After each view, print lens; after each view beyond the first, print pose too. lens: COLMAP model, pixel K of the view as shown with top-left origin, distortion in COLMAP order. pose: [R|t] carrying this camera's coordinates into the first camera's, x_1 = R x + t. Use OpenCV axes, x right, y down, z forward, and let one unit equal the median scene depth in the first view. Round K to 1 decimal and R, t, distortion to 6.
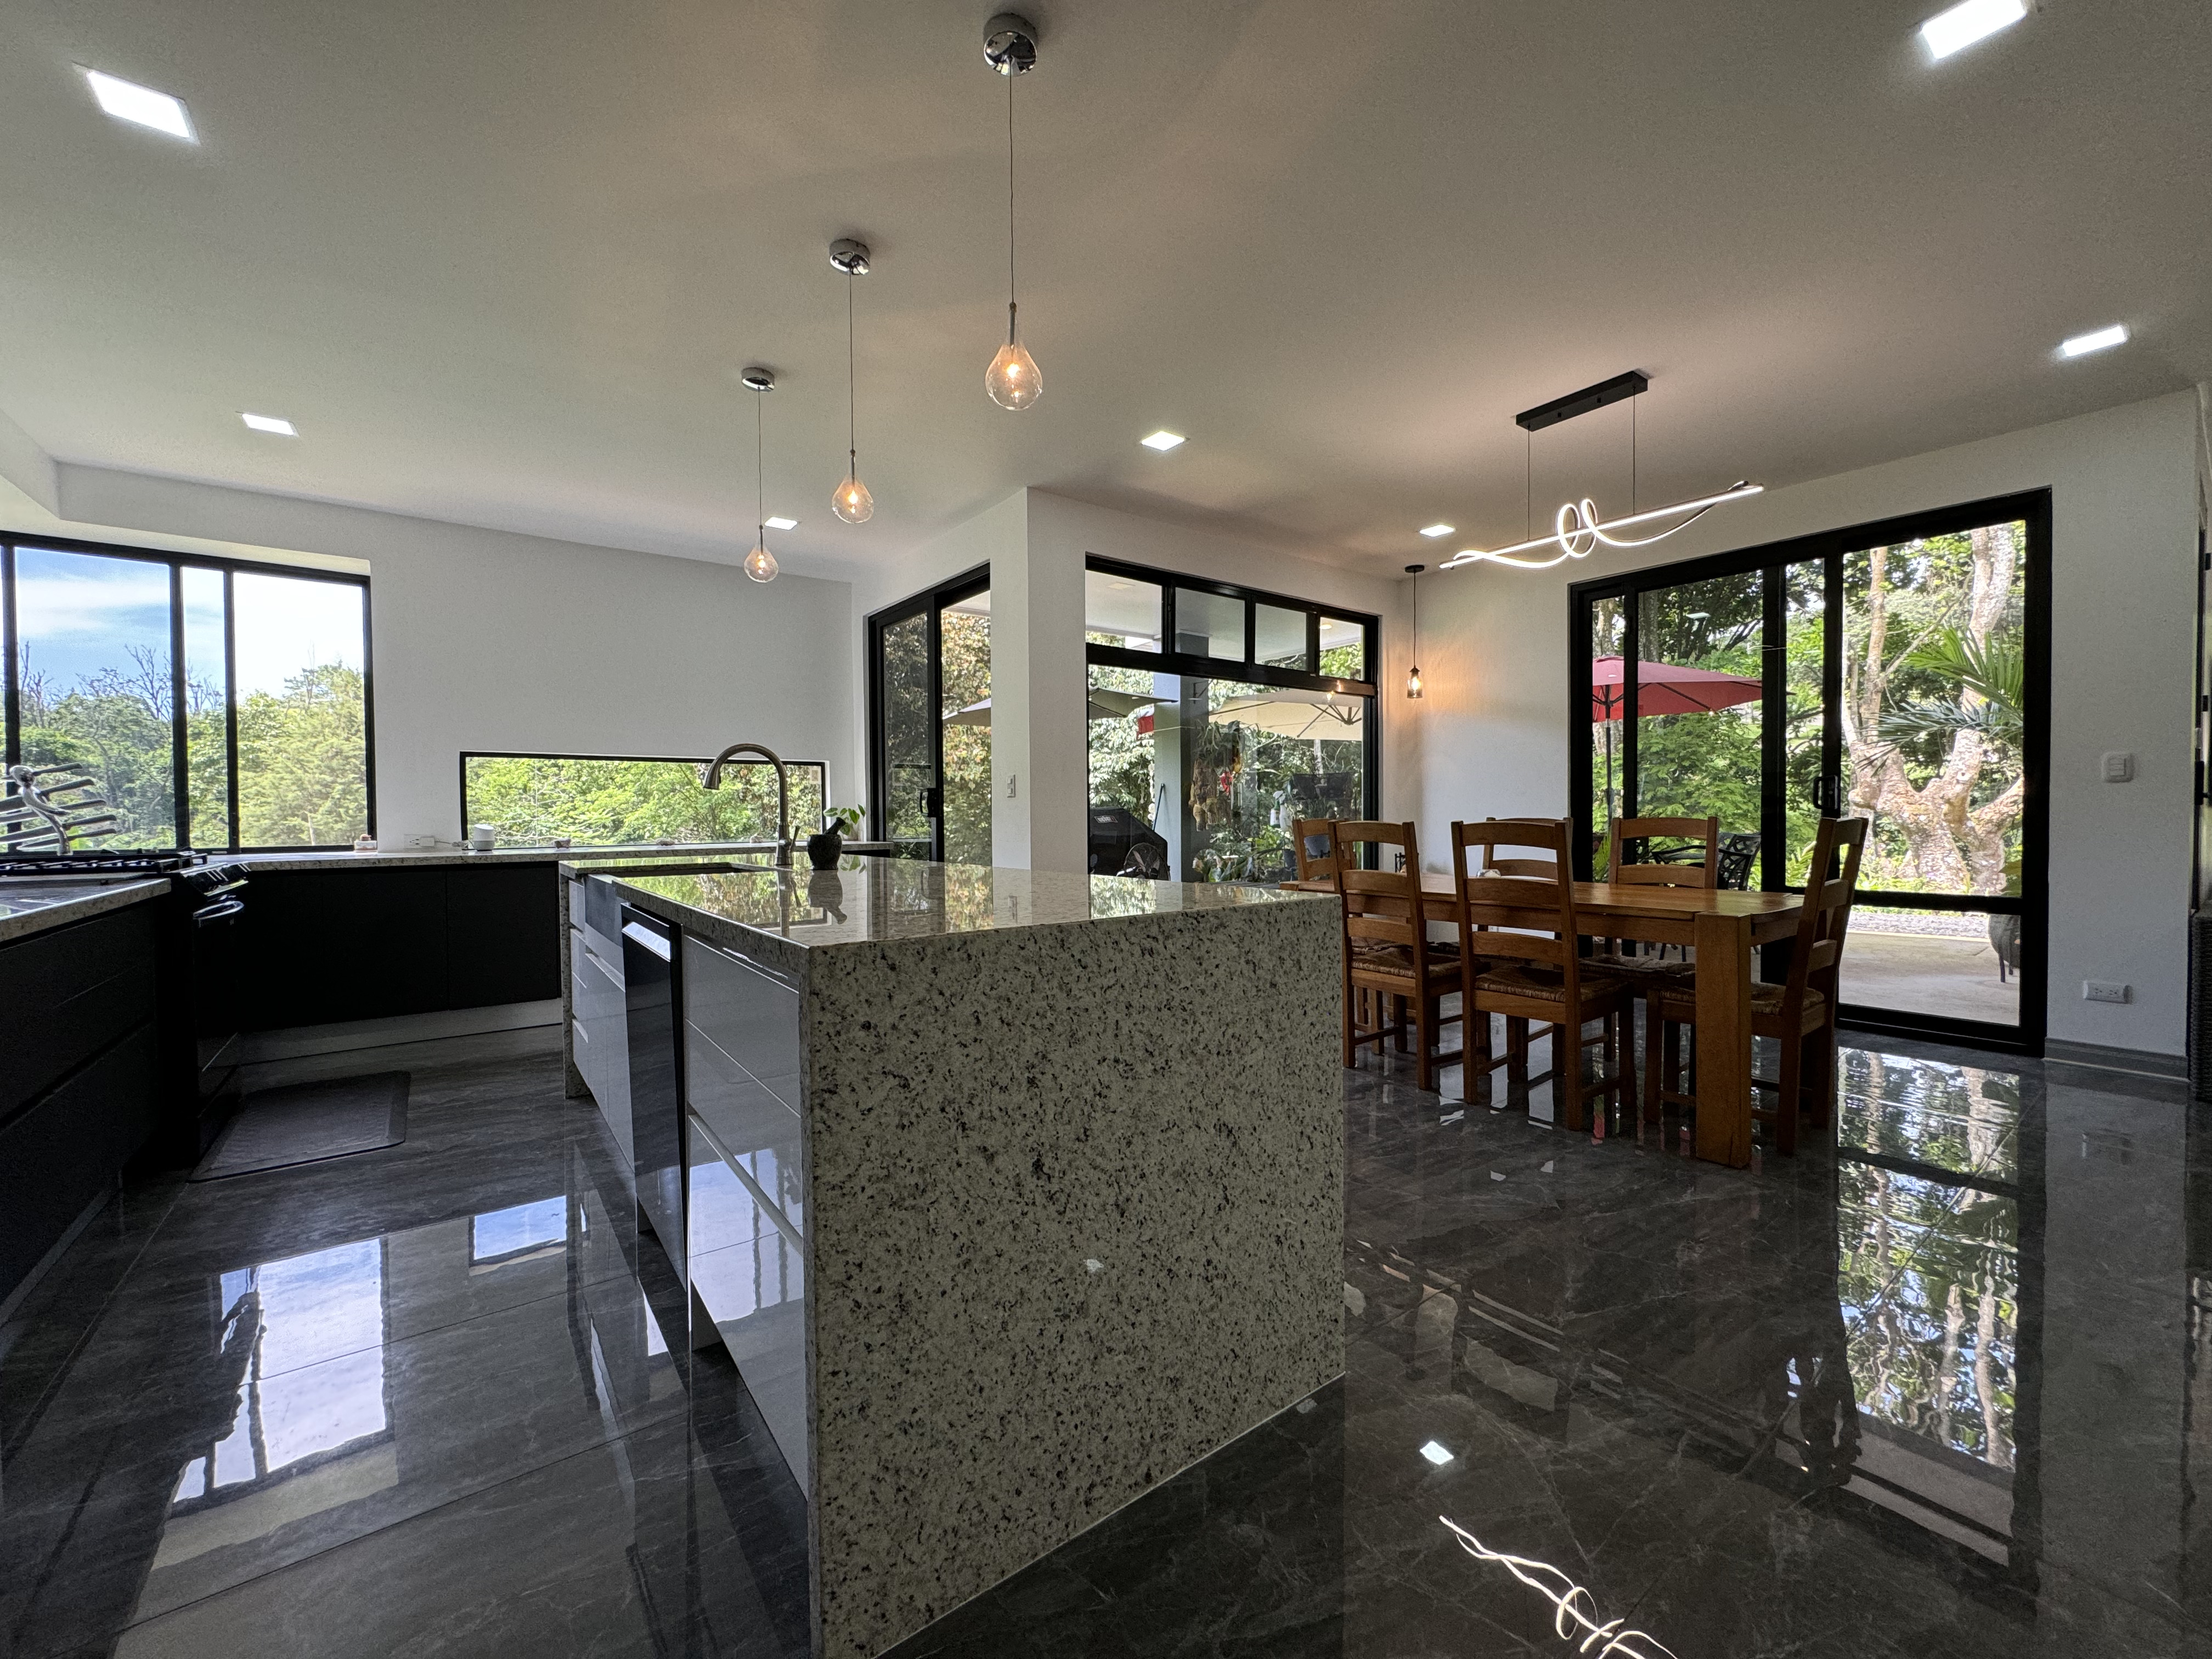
lens RADIAL K [[885.0, 0, 1106.0], [0, 885.0, 829.5], [0, 0, 1]] dist [-0.000073, 0.000103]
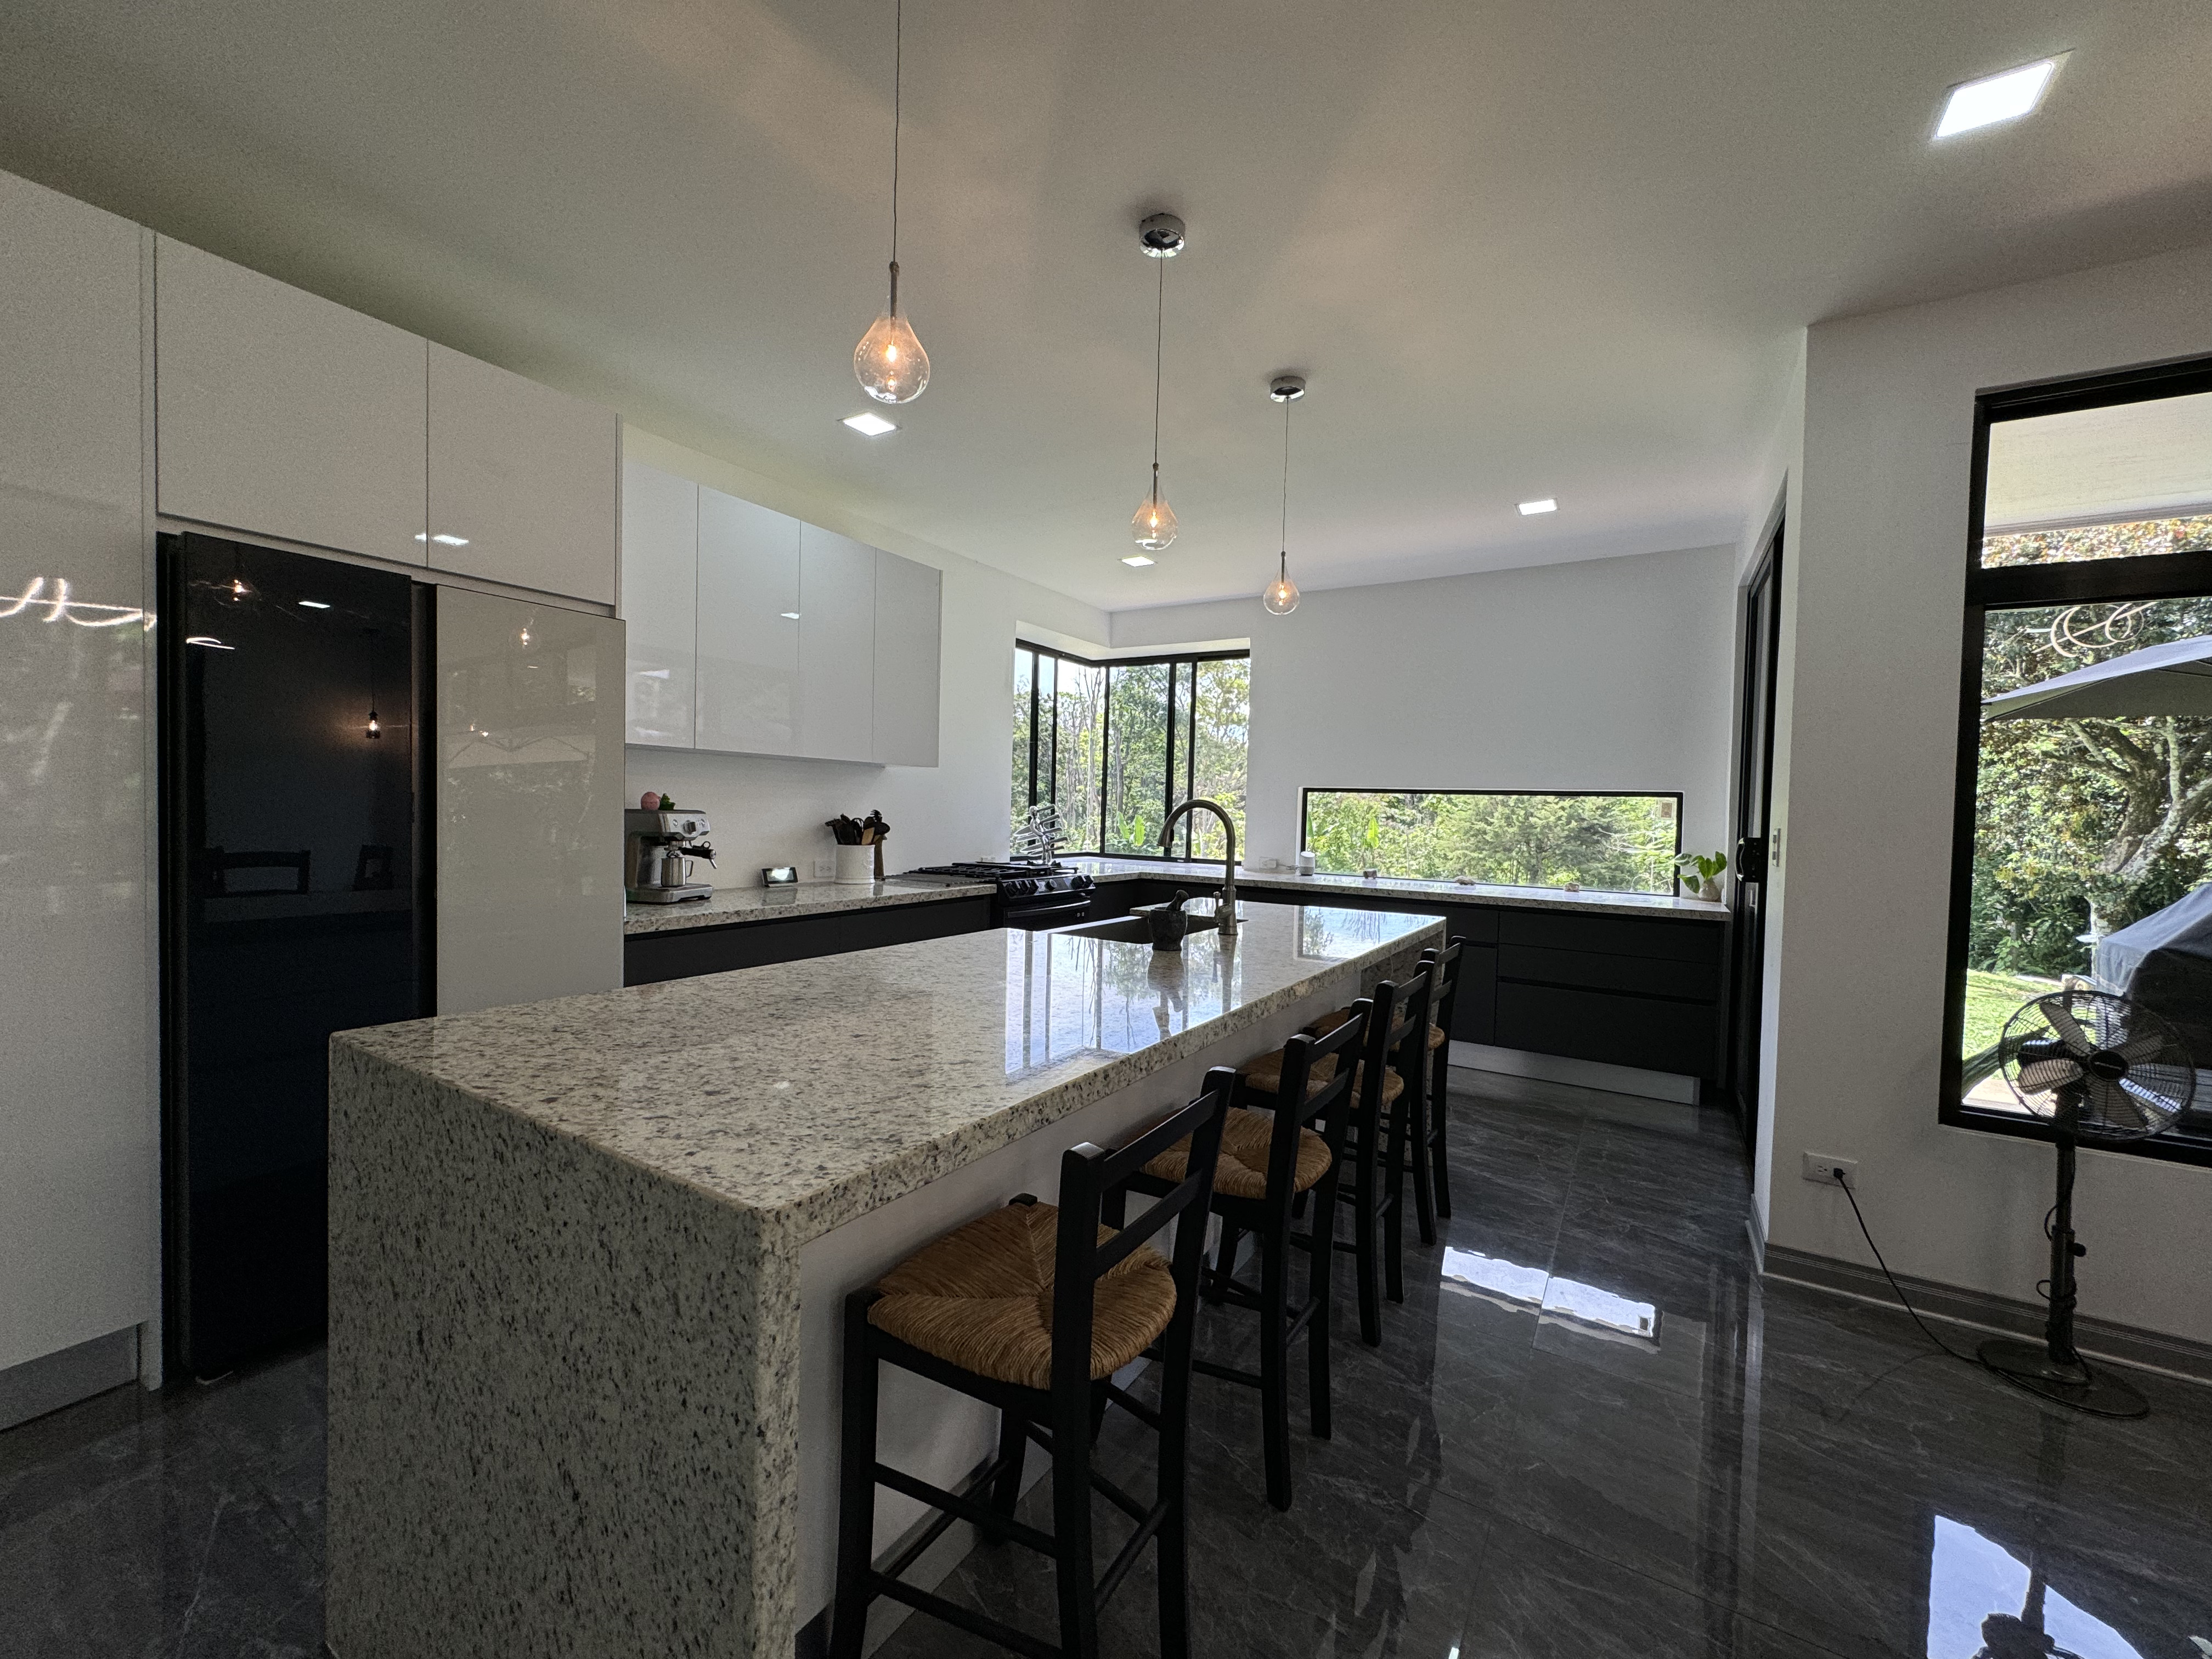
lens RADIAL K [[885.0, 0, 1106.0], [0, 885.0, 829.5], [0, 0, 1]] dist [-0.000073, 0.000103]
pose [[0.363383, 0.036325, -0.930932, 0.326118], [-0.049037, 0.998600, 0.019824, -0.055090], [0.930349, 0.038447, 0.364655, 0.418993]]
